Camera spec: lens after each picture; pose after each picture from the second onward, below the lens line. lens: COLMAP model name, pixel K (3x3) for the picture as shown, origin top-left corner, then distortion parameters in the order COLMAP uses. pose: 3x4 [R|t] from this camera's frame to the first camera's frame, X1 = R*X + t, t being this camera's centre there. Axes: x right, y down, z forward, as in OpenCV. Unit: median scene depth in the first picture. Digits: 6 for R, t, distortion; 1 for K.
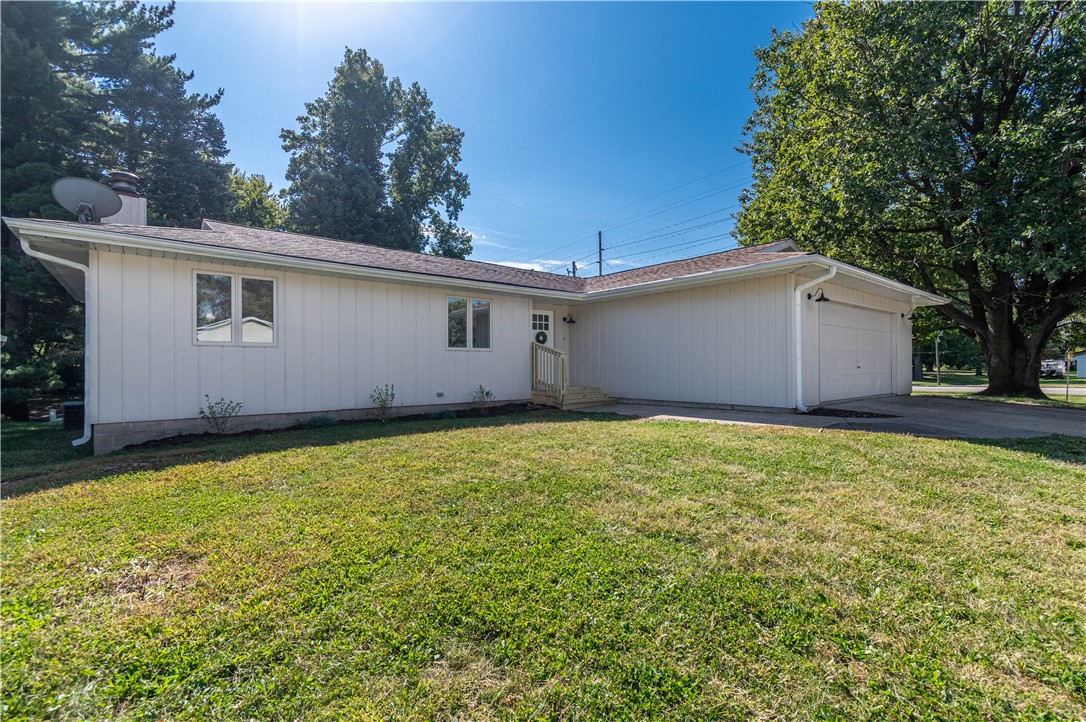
lens RADIAL K [[491.6, 0, 543.7], [0, 491.6, 362.3], [0, 0, 1]] dist [-0.003183, -0.000137]
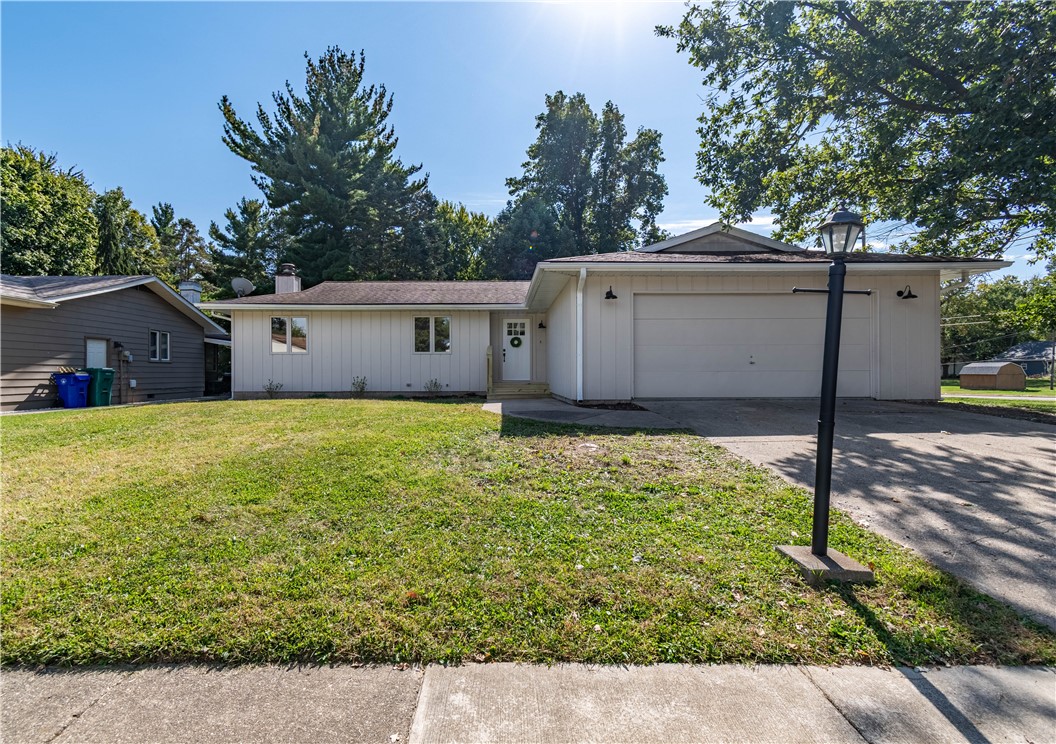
lens RADIAL K [[528.7, 0, 526.7], [0, 528.7, 373.7], [0, 0, 1]] dist [-0.000740, 0.000045]
pose [[0.760344, 0.001237, -0.649520, 0.619065], [0.004768, 0.999961, 0.007486, 0.012809], [0.649504, -0.008789, 0.760308, 0.022555]]
